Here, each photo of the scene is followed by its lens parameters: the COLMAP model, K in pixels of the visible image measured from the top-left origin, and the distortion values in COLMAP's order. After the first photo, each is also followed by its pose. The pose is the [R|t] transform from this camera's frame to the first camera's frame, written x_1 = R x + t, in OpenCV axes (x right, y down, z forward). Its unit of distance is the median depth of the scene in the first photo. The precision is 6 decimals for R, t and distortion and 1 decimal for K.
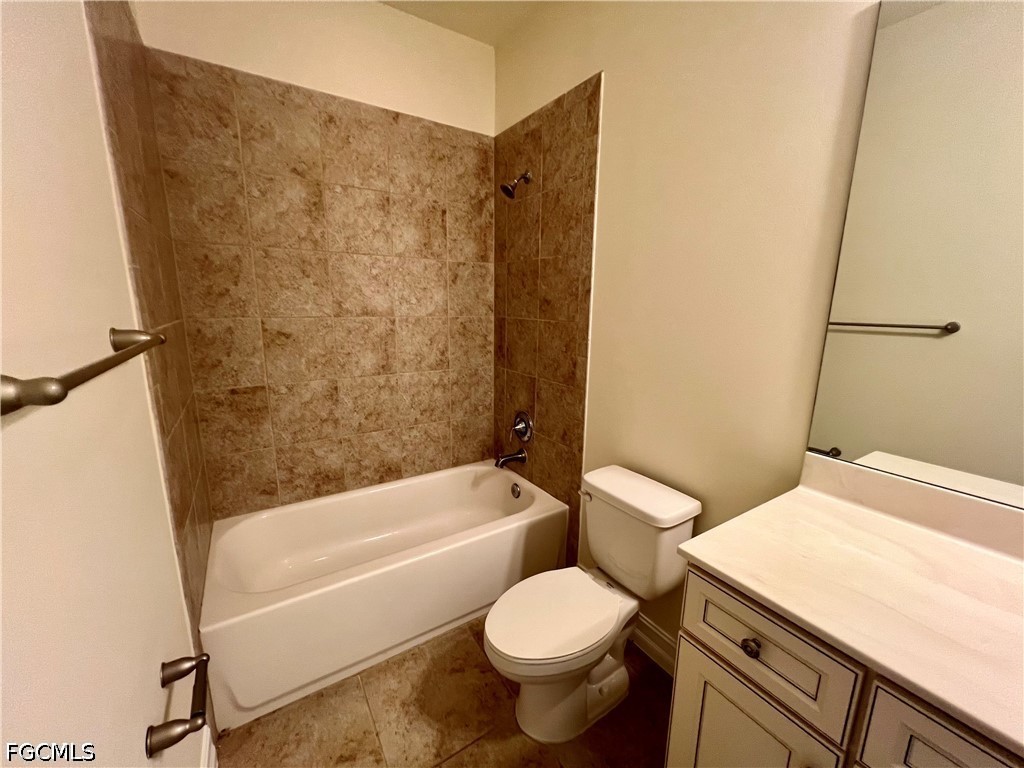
lens RADIAL K [[416.3, 0, 509.4], [0, 416.3, 383.1], [0, 0, 1]] dist [-0.003998, 0.001377]
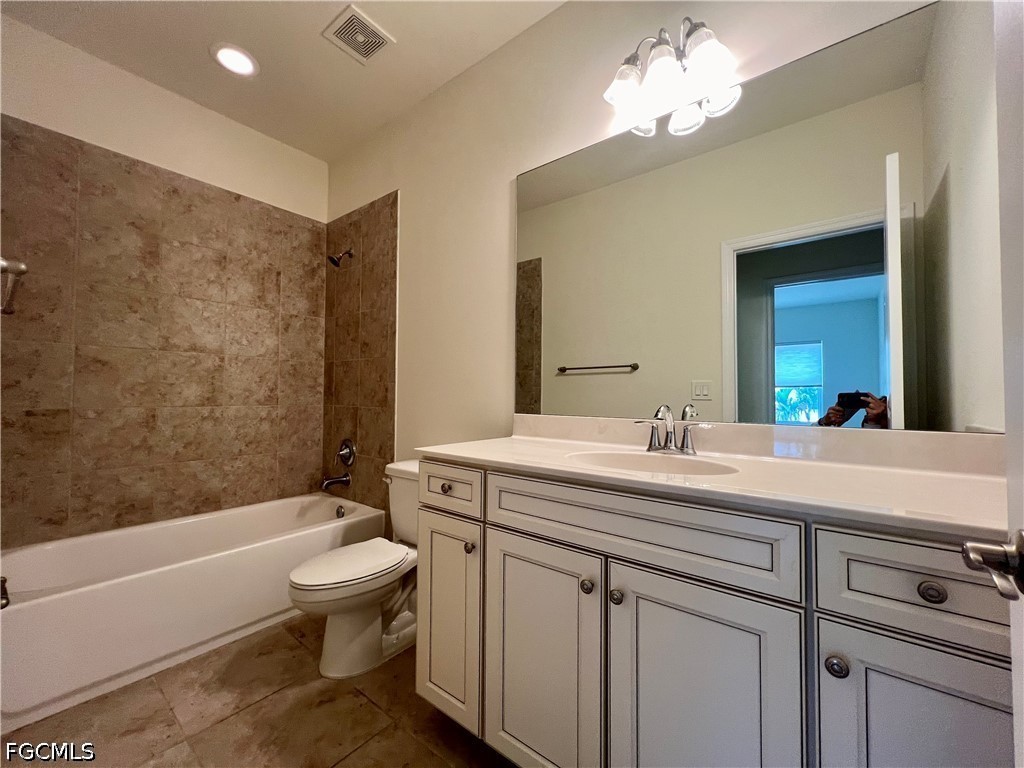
lens RADIAL K [[410.7, 0, 510.7], [0, 410.7, 377.5], [0, 0, 1]] dist [-0.001470, 0.001000]
pose [[0.944325, 0.004003, 0.328989, 0.097015], [0.069758, 0.974757, -0.212092, 0.202373], [-0.321533, 0.223234, 0.920208, -0.274056]]
